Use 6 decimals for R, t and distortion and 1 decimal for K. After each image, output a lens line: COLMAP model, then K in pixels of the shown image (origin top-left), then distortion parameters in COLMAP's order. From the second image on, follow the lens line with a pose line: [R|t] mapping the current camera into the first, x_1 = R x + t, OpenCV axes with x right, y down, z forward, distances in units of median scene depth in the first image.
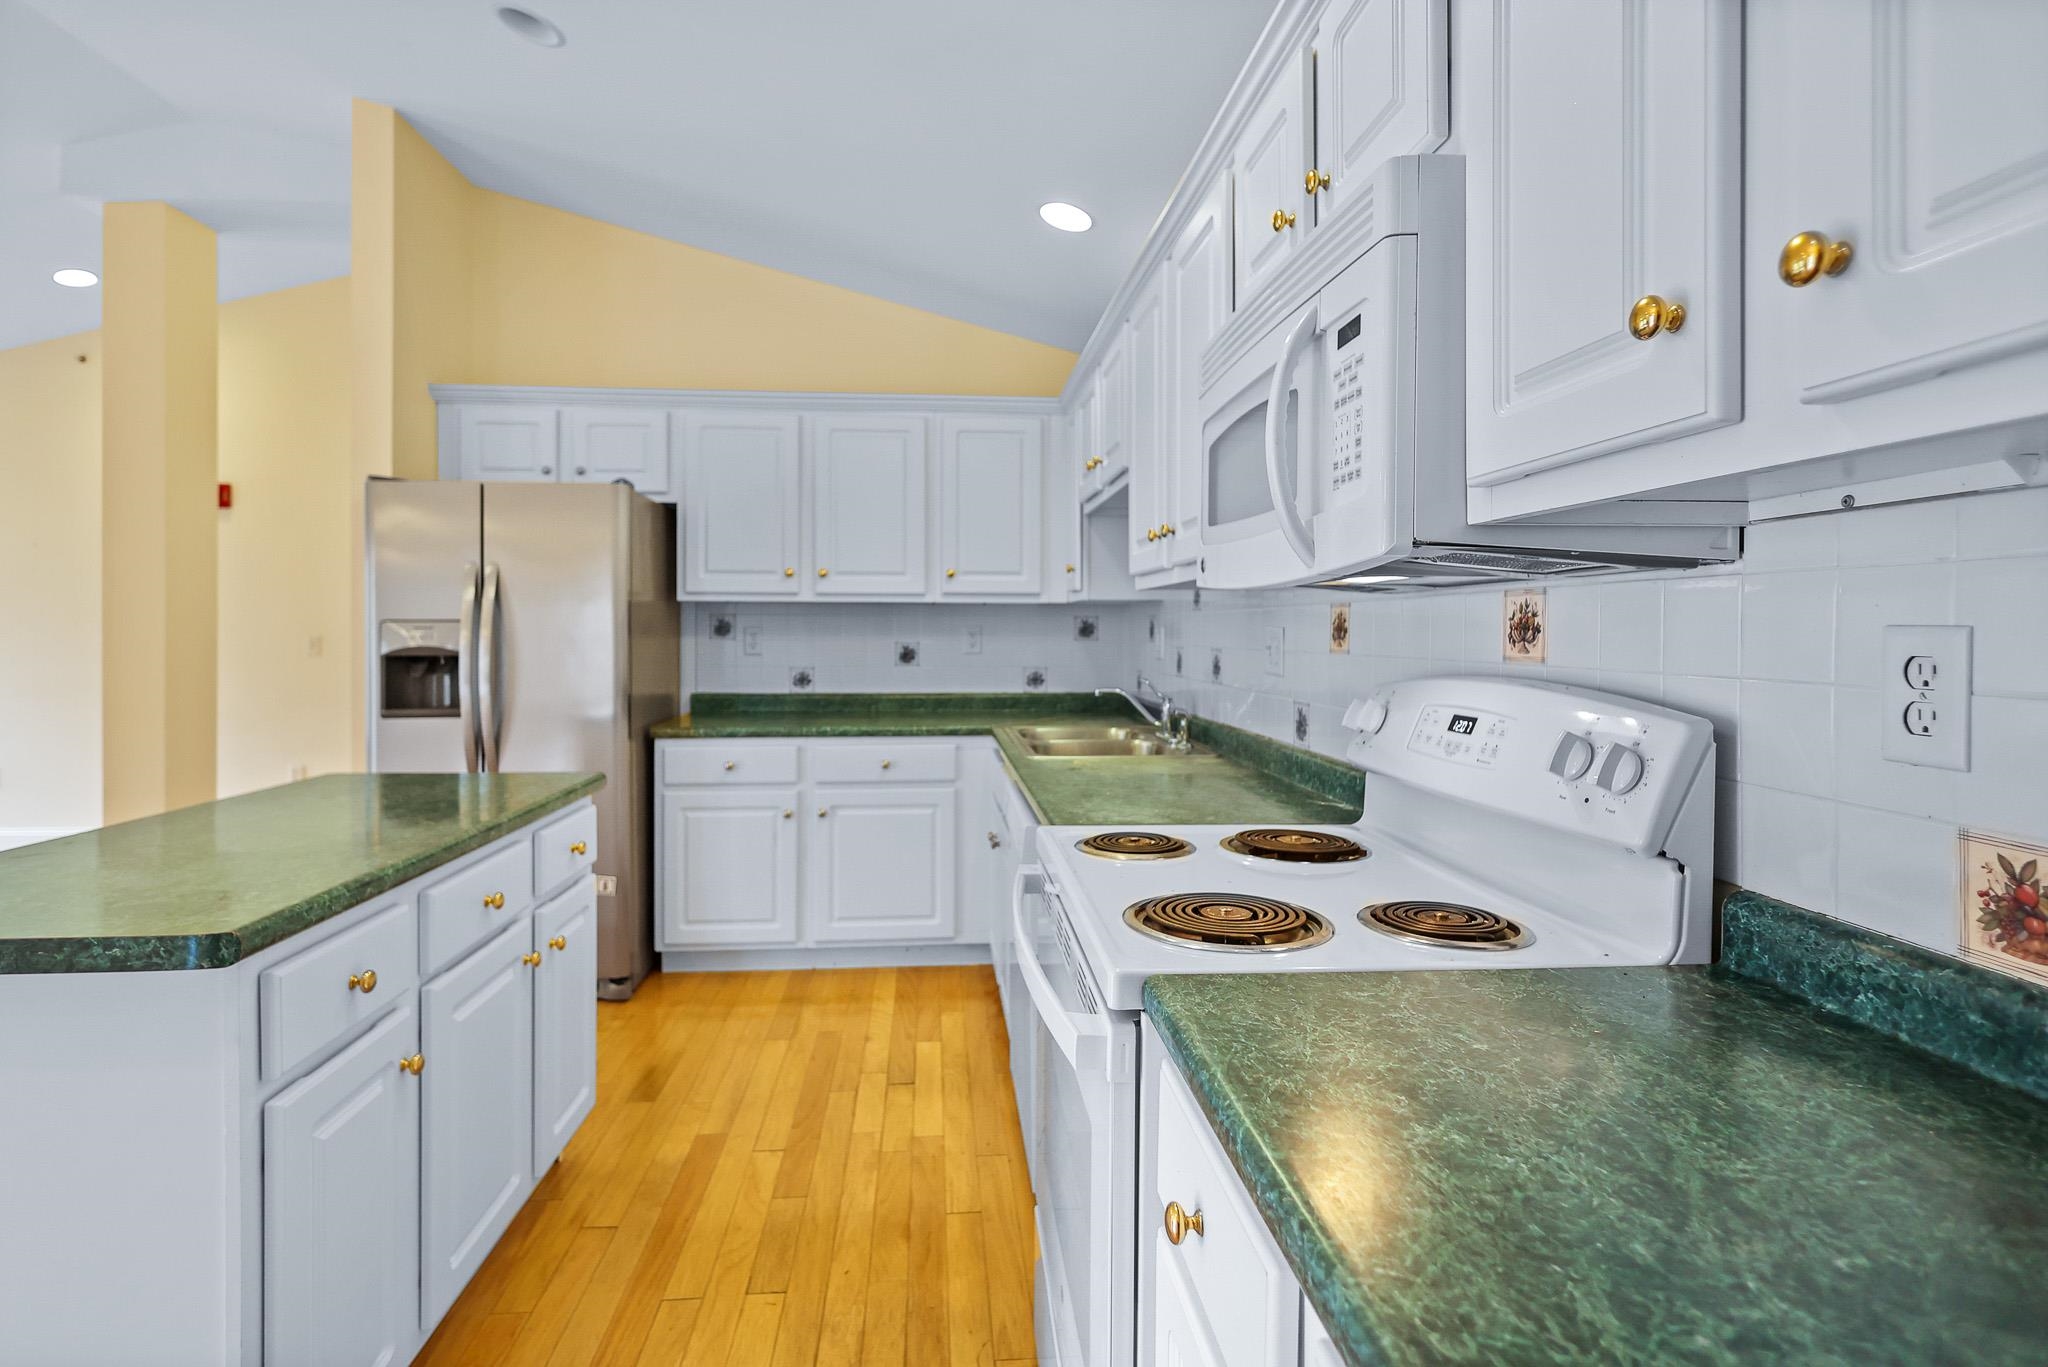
lens RADIAL K [[1009.1, 0, 1021.3], [0, 1009.1, 641.5], [0, 0, 1]] dist [0.018050, 0.000027]
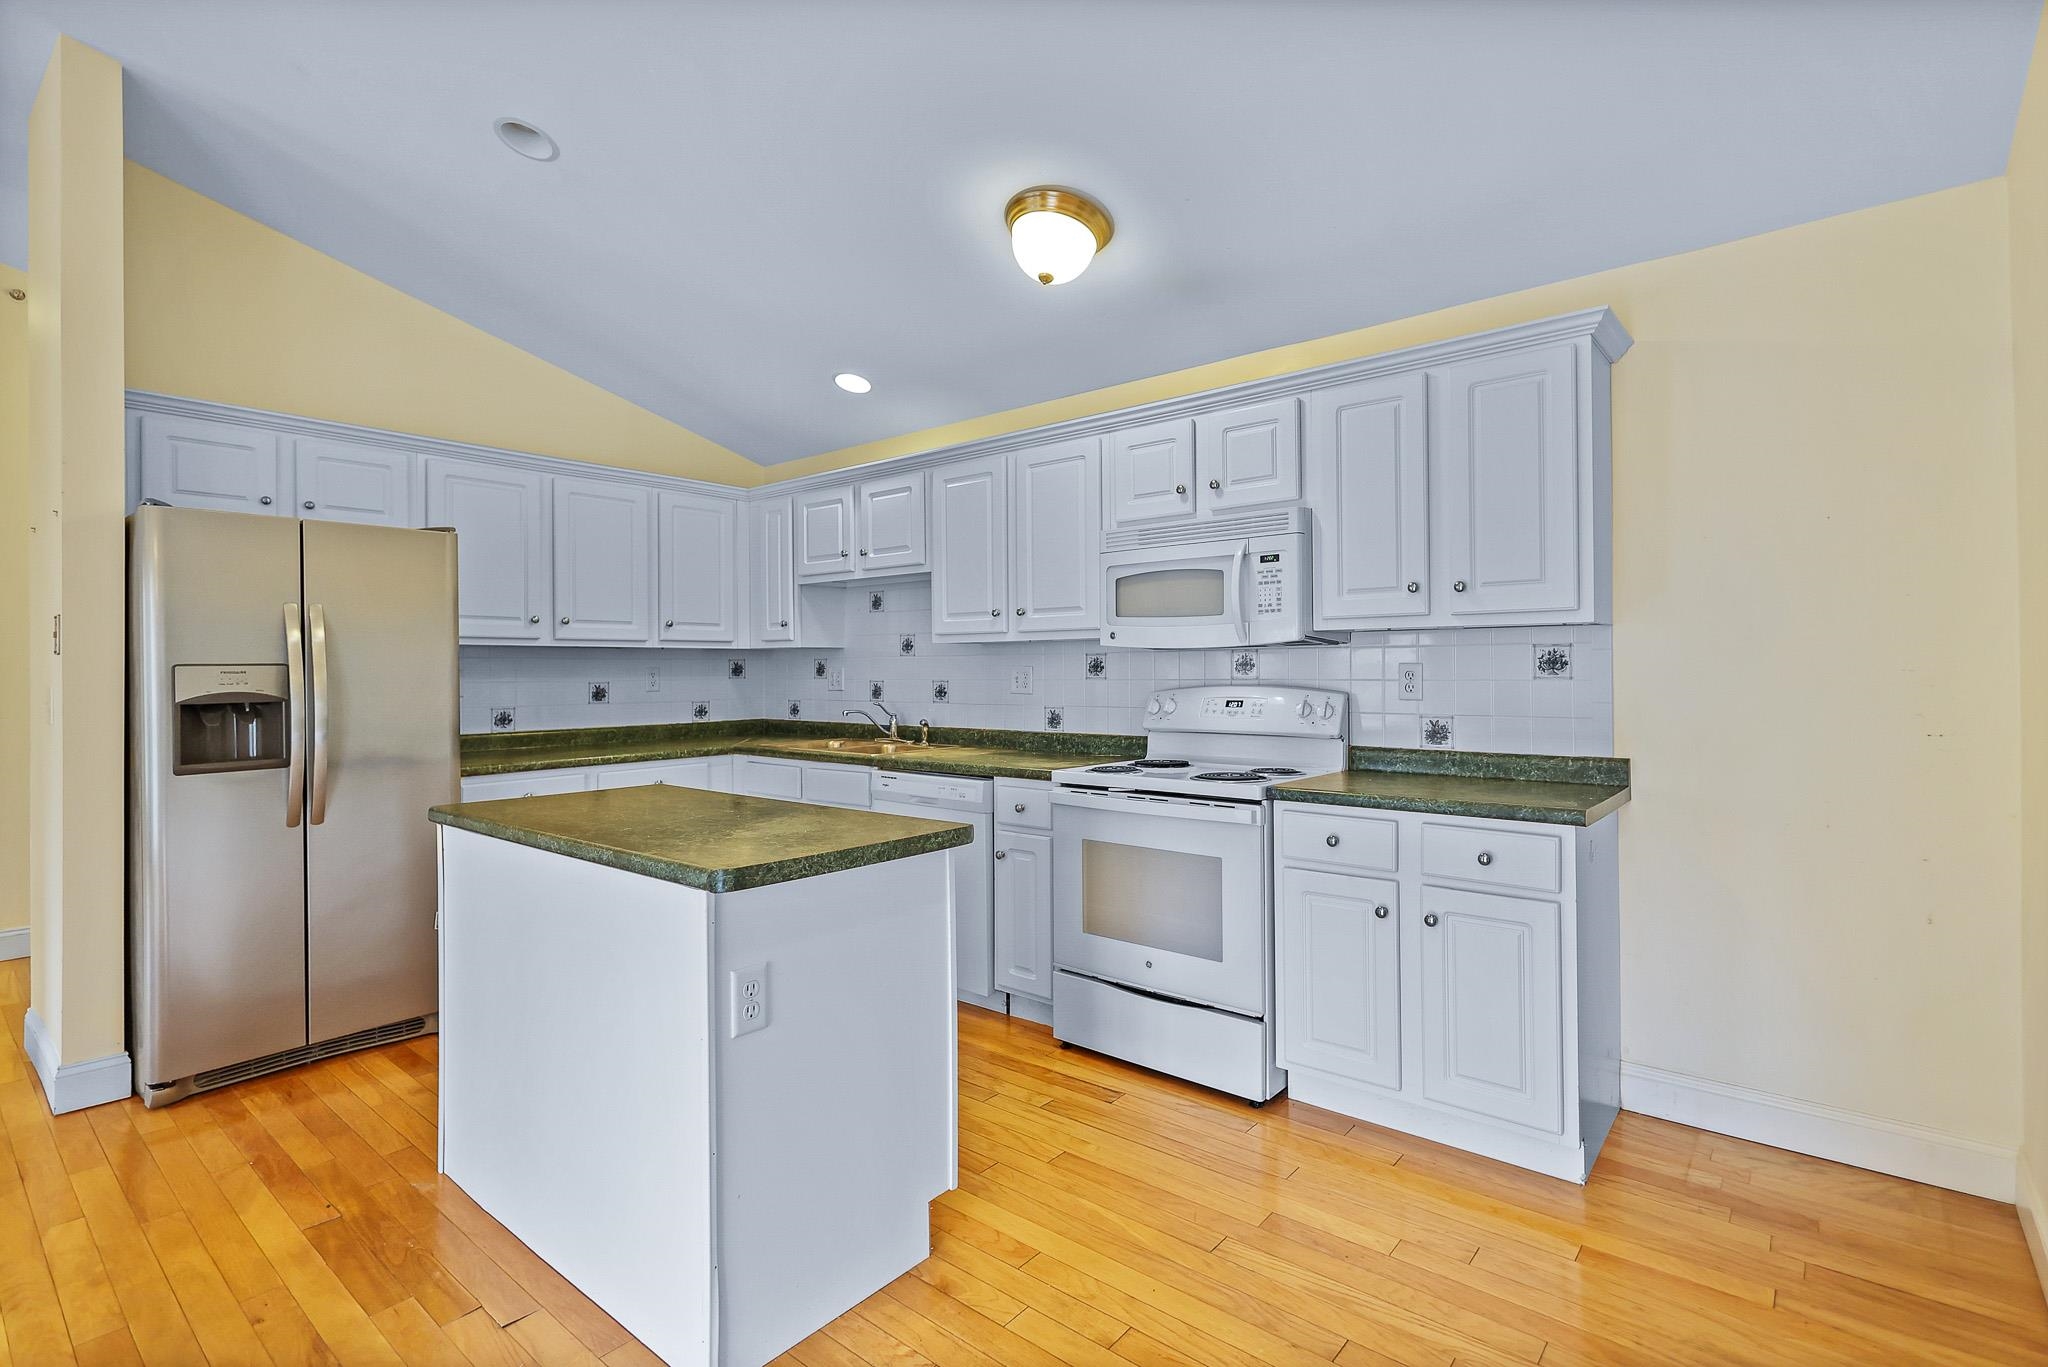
lens RADIAL K [[975.1, 0, 1024.0], [0, 975.1, 683.5], [0, 0, 1]] dist [0.070060, 0.000041]
pose [[0.712098, -0.018611, 0.701833, -0.666782], [0.017530, 0.999808, 0.008726, 0.000775], [-0.701861, 0.006089, 0.712288, -0.144126]]
